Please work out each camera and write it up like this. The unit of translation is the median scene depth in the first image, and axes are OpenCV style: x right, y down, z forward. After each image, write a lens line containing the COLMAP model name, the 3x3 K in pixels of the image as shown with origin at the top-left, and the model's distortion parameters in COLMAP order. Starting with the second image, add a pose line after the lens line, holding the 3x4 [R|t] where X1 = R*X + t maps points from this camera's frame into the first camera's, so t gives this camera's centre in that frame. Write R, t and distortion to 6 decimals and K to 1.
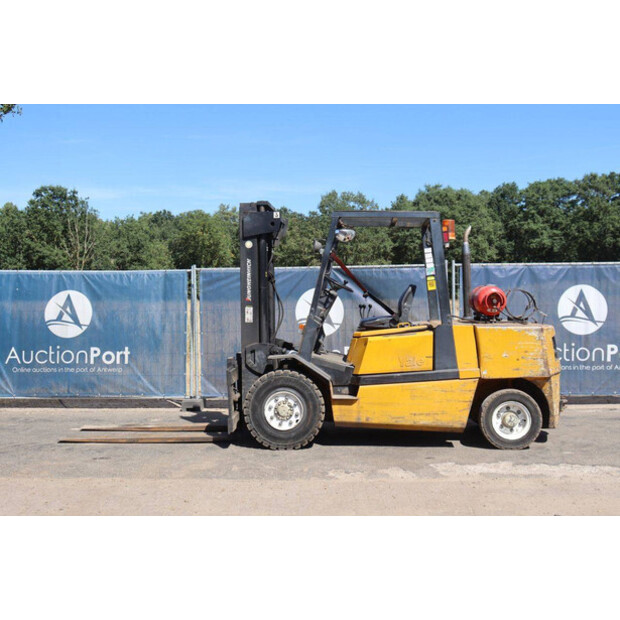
lens RADIAL K [[784.6, 0, 310.0], [0, 784.6, 310.0], [0, 0, 1]] dist [0.000025, 0.036553]
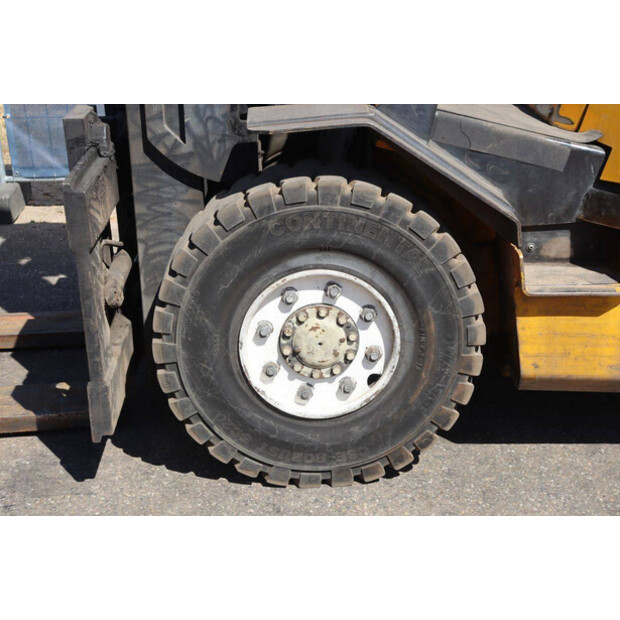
lens RADIAL K [[924.5, 0, 327.9], [0, 924.5, 309.8], [0, 0, 1]] dist [0.111845, 0.022449]
pose [[0.994899, -0.035873, 0.094280, -0.056303], [0.003204, 0.945396, 0.325908, 0.024791], [-0.100823, -0.323943, 0.940689, 0.721791]]
